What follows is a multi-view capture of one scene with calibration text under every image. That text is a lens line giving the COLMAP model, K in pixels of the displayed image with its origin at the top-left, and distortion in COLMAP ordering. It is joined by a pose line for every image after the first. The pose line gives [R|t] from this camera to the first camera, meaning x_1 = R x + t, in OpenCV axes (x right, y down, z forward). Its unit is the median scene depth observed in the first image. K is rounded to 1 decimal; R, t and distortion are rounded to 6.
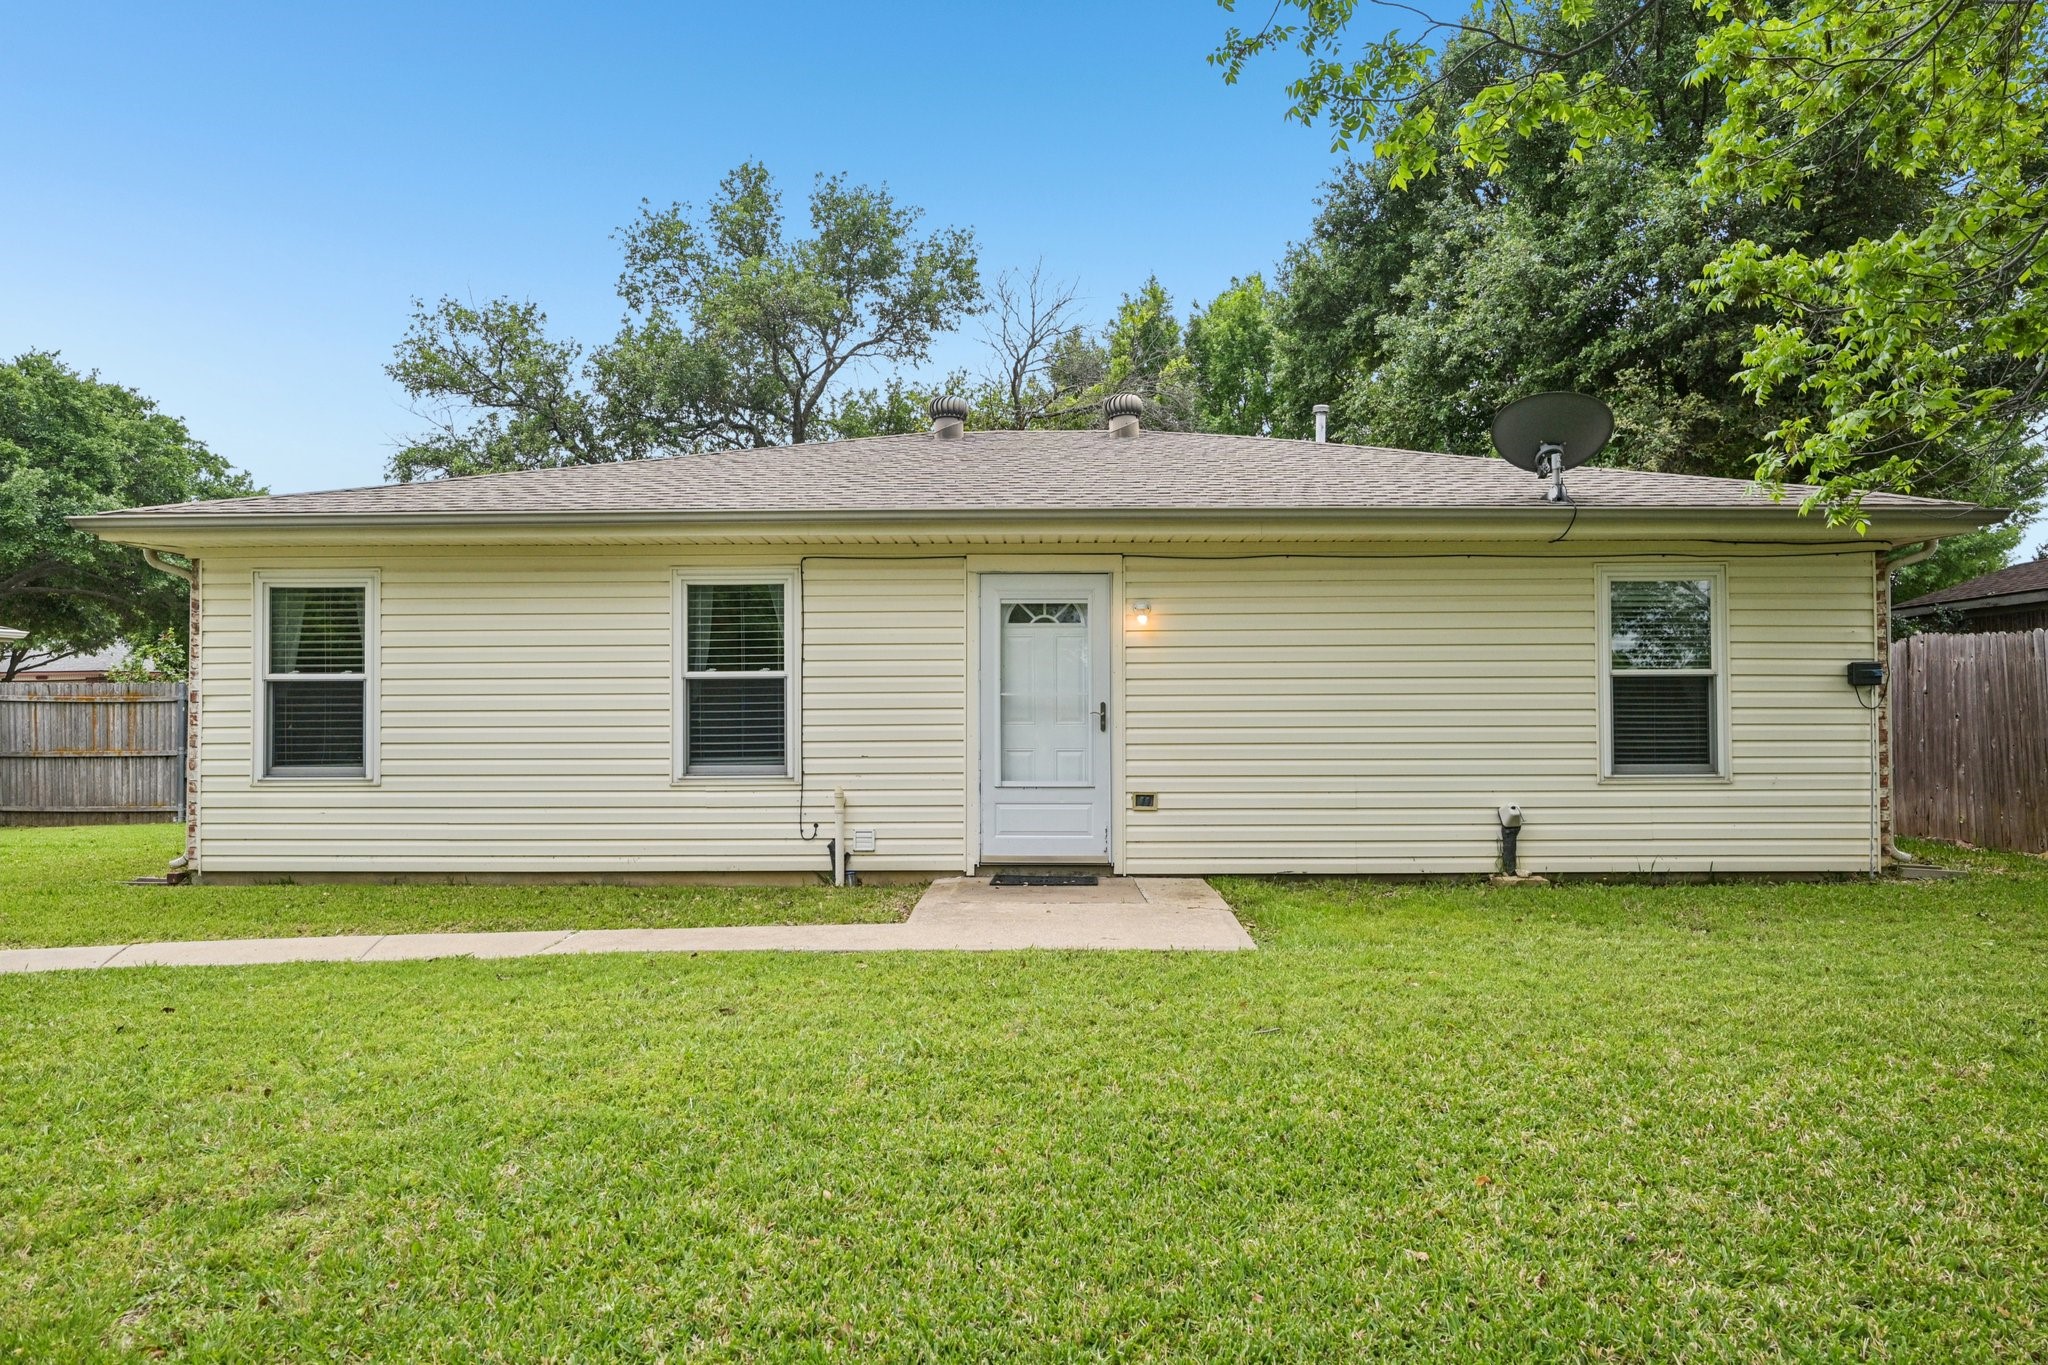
lens RADIAL K [[1187.8, 0, 1025.0], [0, 1187.8, 691.9], [0, 0, 1]] dist [-0.003550, -0.000037]
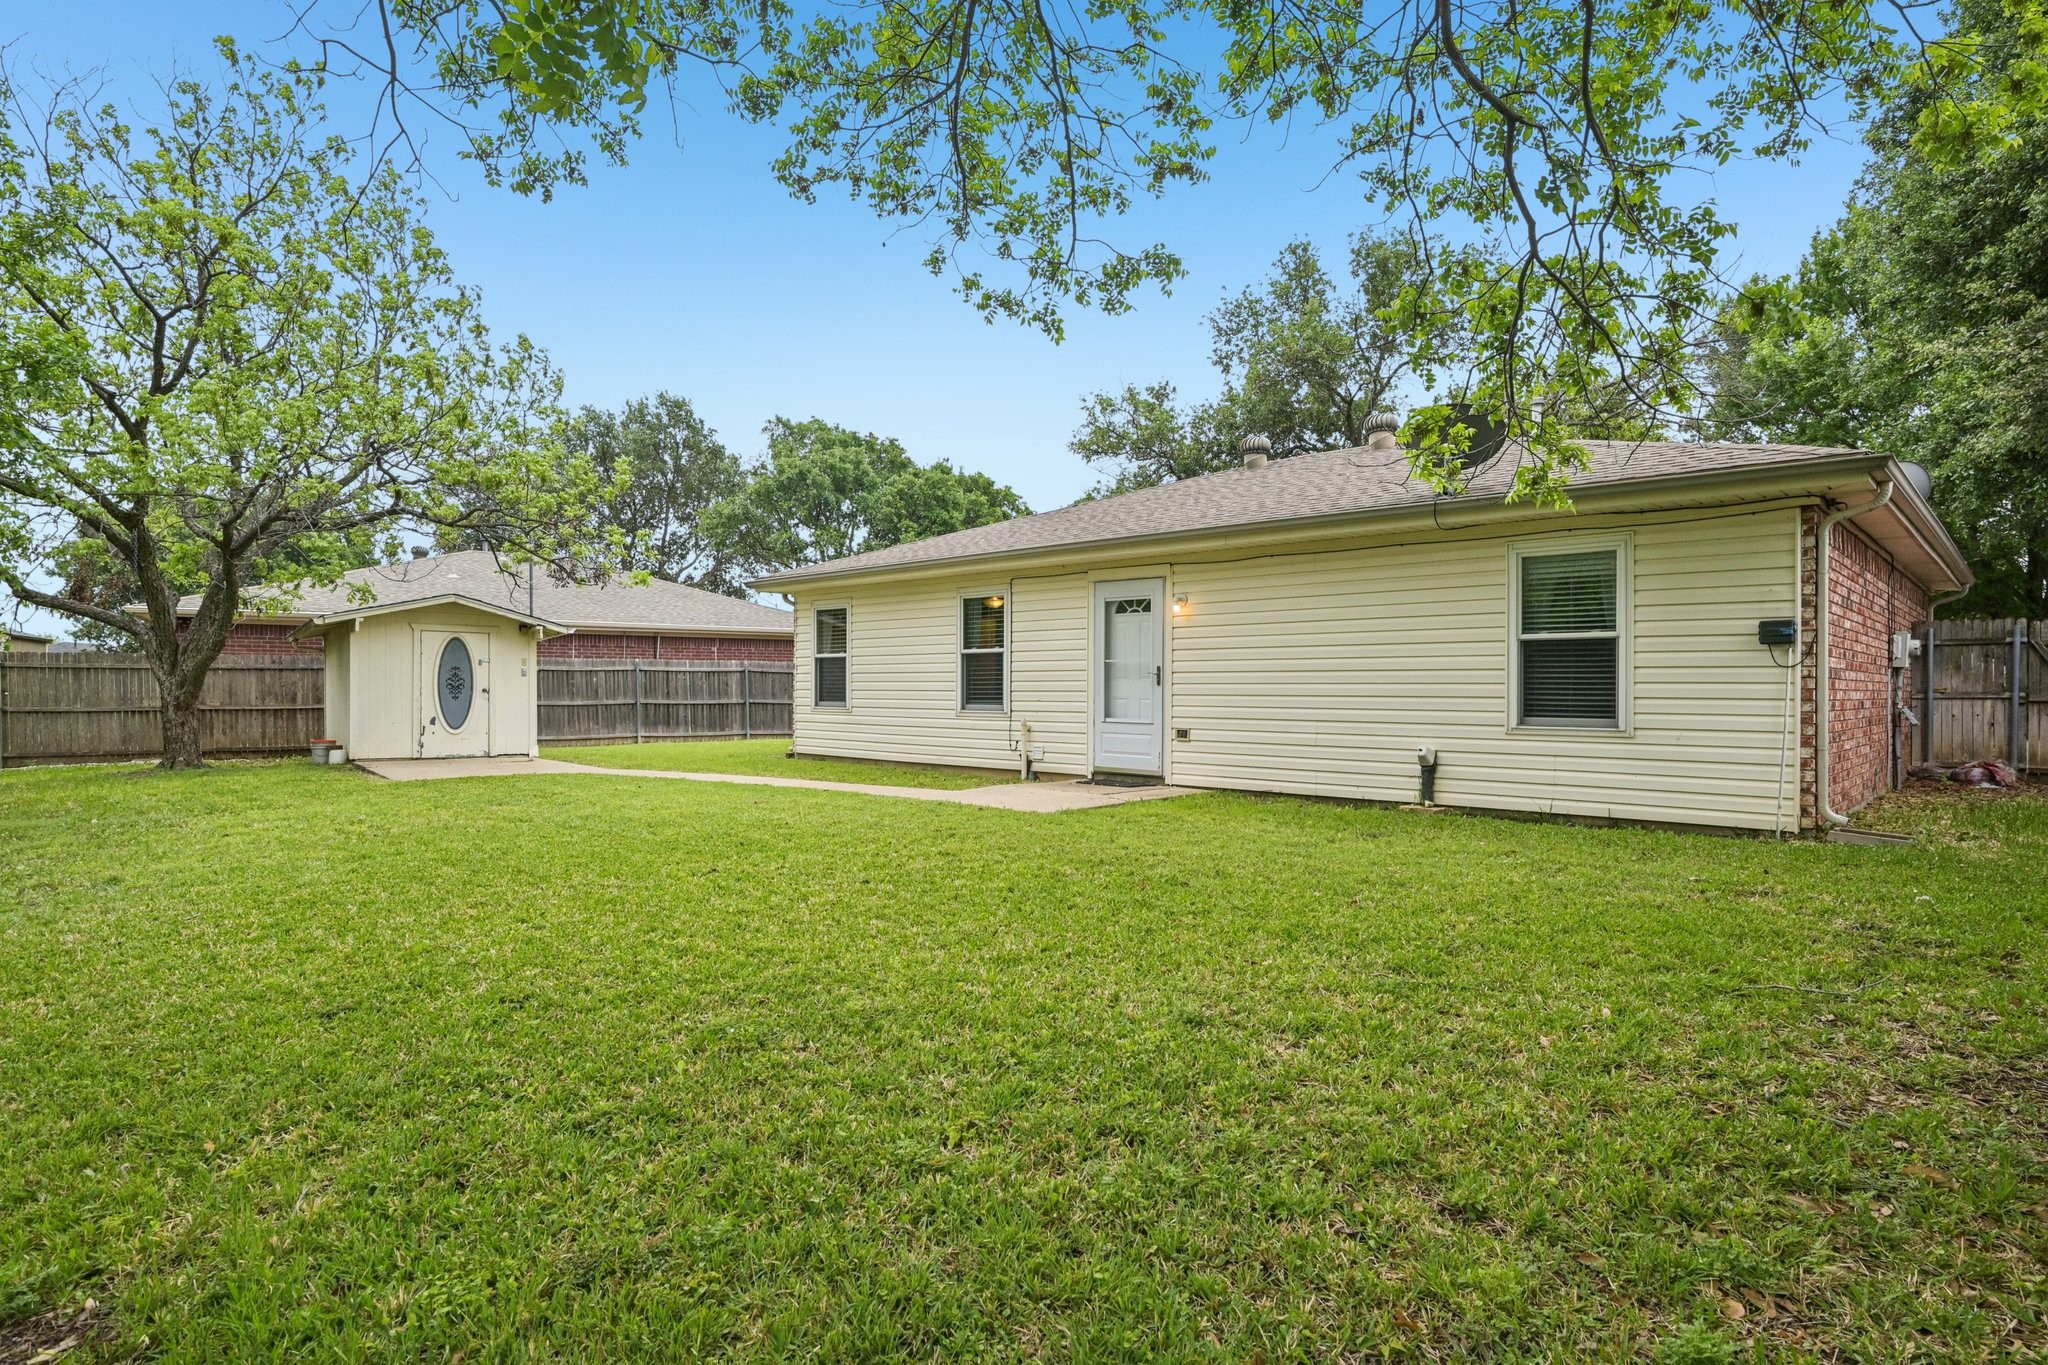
lens RADIAL K [[1066.7, 0, 1031.1], [0, 1066.7, 687.2], [0, 0, 1]] dist [-0.003324, 0.000959]
pose [[0.744320, 0.006609, -0.667791, 0.822064], [0.007254, 0.999812, 0.017981, 0.010216], [0.667784, -0.018227, 0.744132, -0.083710]]
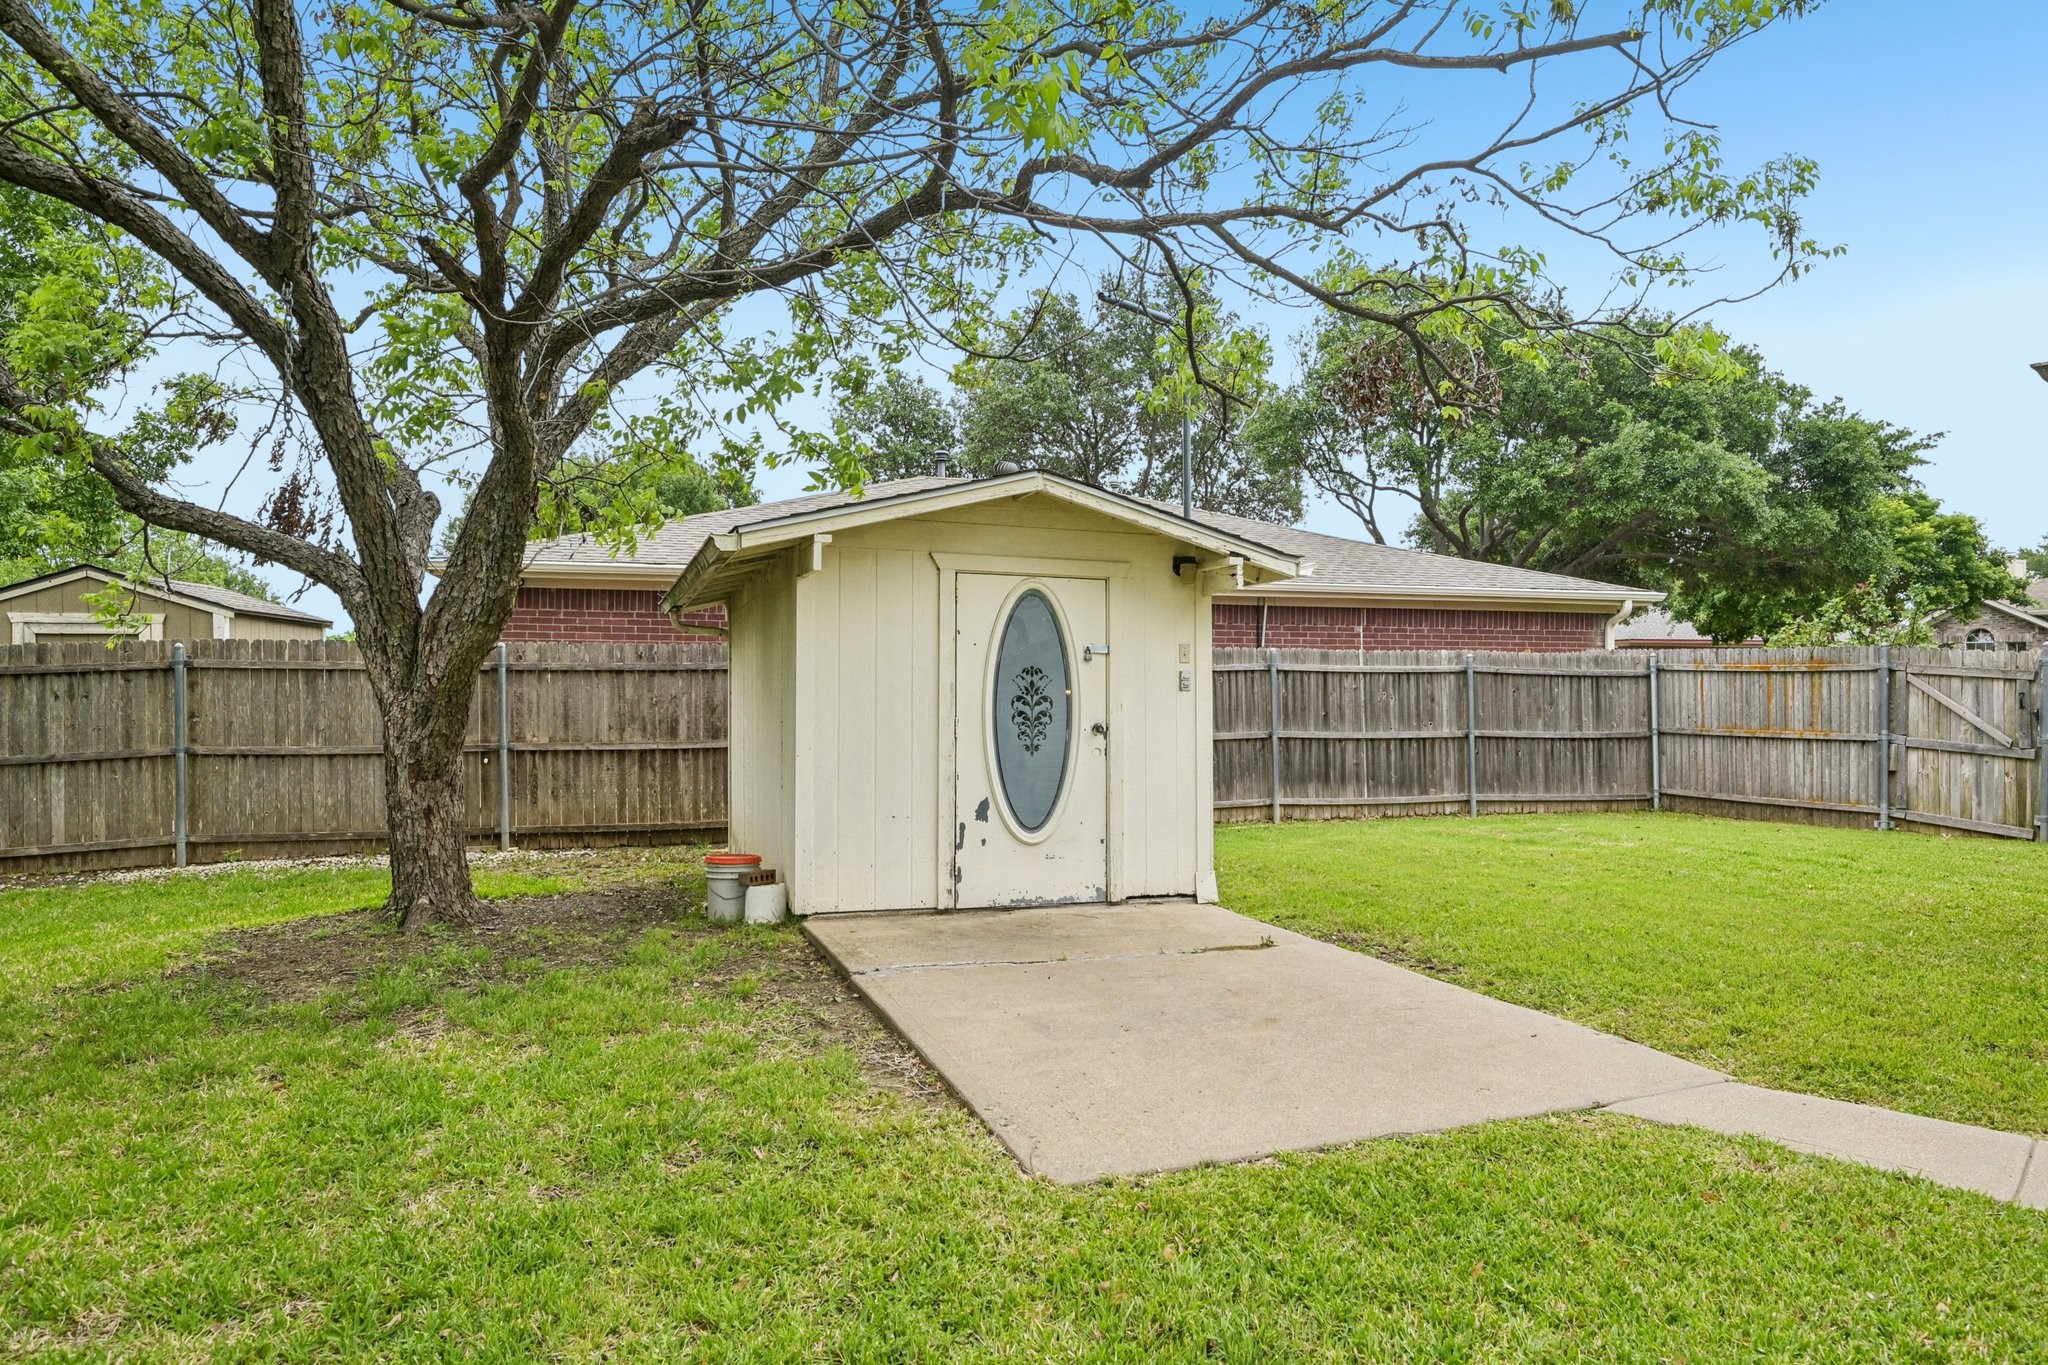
lens RADIAL K [[1276.9, 0, 1022.9], [0, 1276.9, 676.7], [0, 0, 1]] dist [-0.004924, -0.001129]
pose [[0.474586, 0.002842, -0.880205, -0.505398], [0.009515, 0.999920, 0.008359, -0.000171], [0.880158, -0.012343, 0.474521, 0.242757]]
